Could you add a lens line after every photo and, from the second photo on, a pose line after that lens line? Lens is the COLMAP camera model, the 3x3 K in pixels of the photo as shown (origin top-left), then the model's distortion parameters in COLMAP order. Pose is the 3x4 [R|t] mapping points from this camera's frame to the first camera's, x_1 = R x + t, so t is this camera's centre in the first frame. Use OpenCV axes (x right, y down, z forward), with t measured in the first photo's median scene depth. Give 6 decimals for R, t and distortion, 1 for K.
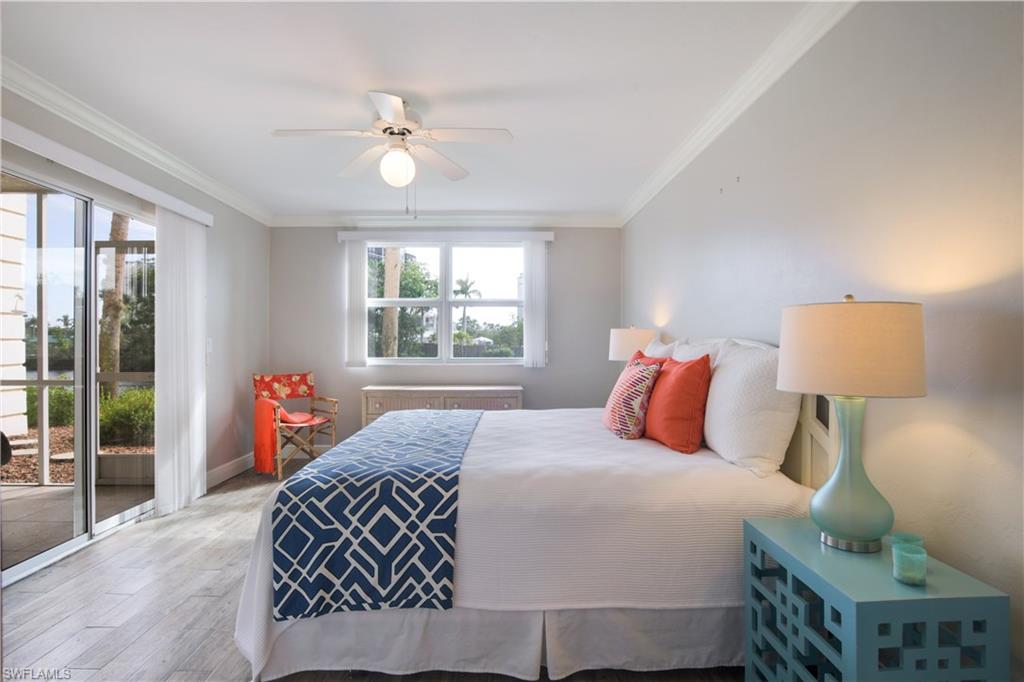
lens RADIAL K [[518.9, 0, 502.1], [0, 518.9, 344.6], [0, 0, 1]] dist [-0.027127, 0.002442]
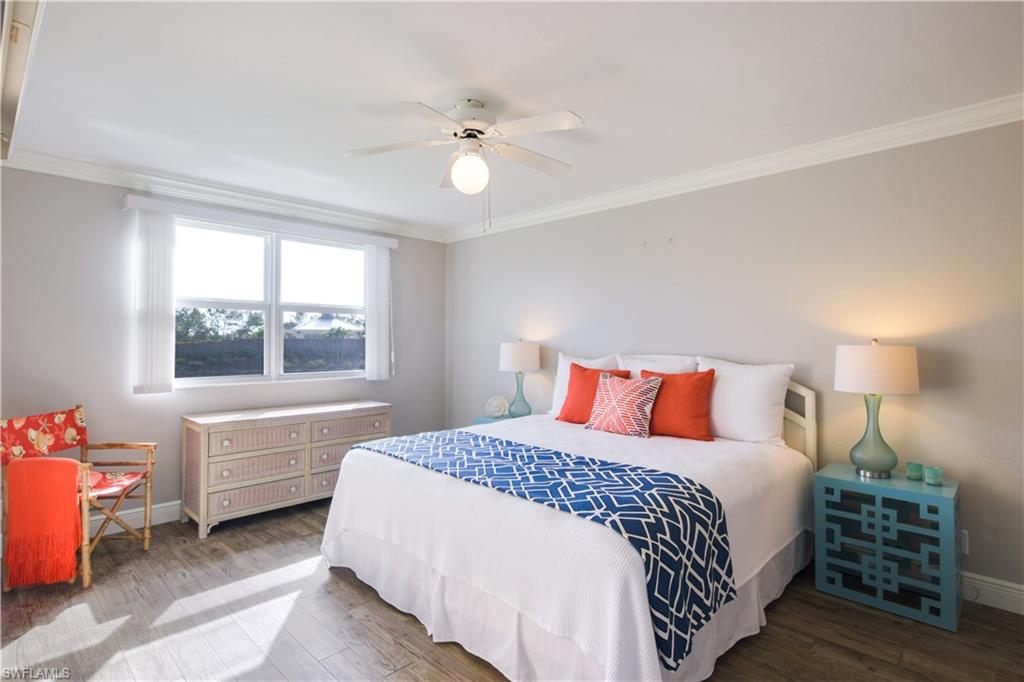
lens RADIAL K [[516.9, 0, 496.0], [0, 516.9, 343.2], [0, 0, 1]] dist [0.005185, 0.000874]
pose [[0.714282, -0.000780, 0.699858, -0.472084], [0.002758, 0.999995, -0.001700, -0.023183], [-0.699853, 0.003144, 0.714280, 0.191490]]
